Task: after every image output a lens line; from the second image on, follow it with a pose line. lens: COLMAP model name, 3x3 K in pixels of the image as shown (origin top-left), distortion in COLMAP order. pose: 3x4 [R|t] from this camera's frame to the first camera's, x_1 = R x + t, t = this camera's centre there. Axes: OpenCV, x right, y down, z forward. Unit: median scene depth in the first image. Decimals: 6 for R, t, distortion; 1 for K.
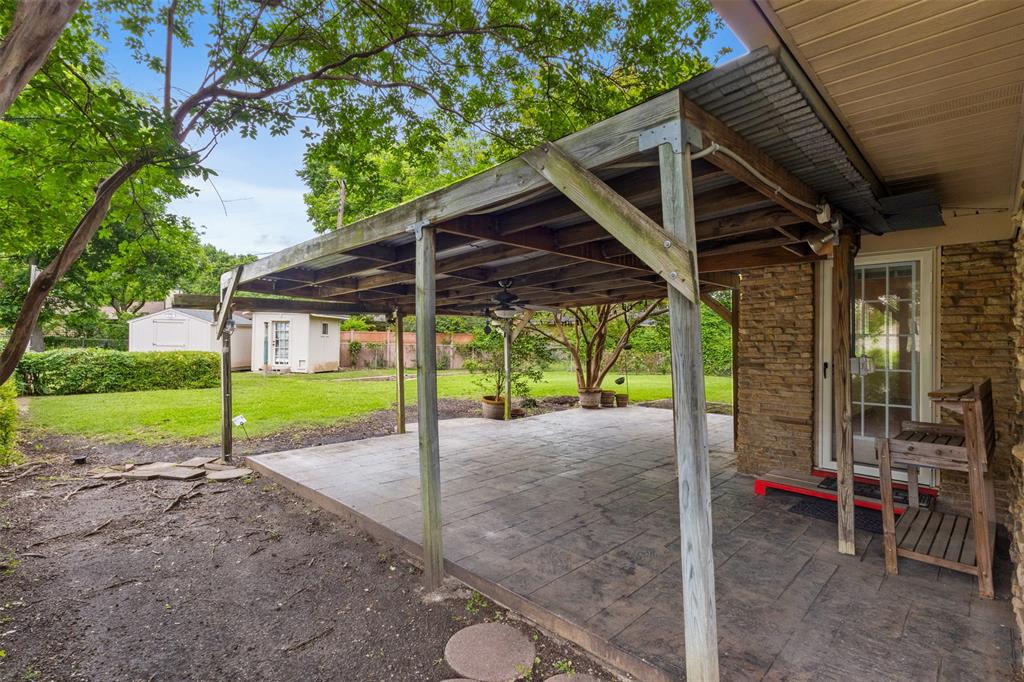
lens RADIAL K [[471.9, 0, 510.0], [0, 471.9, 341.0], [0, 0, 1]] dist [-0.000837, 0.001331]
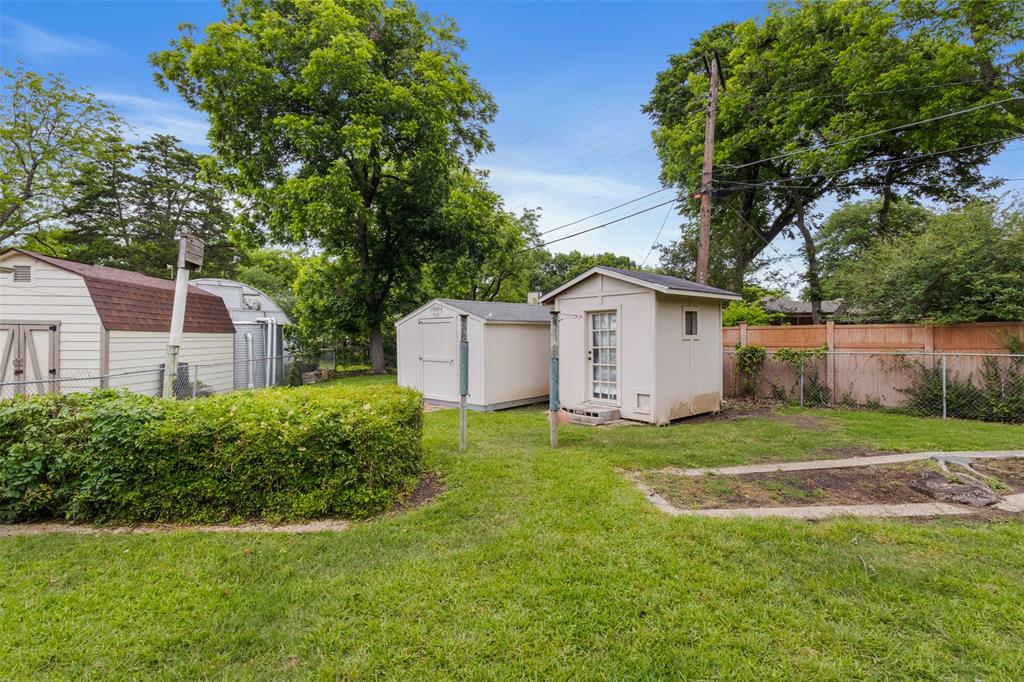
lens RADIAL K [[471.9, 0, 511.3], [0, 471.9, 339.0], [0, 0, 1]] dist [-0.000837, 0.001331]
pose [[0.746596, -0.022363, -0.664901, -0.224445], [0.022849, 0.999707, -0.007967, -0.010743], [0.664885, -0.009244, 0.746889, 0.558129]]
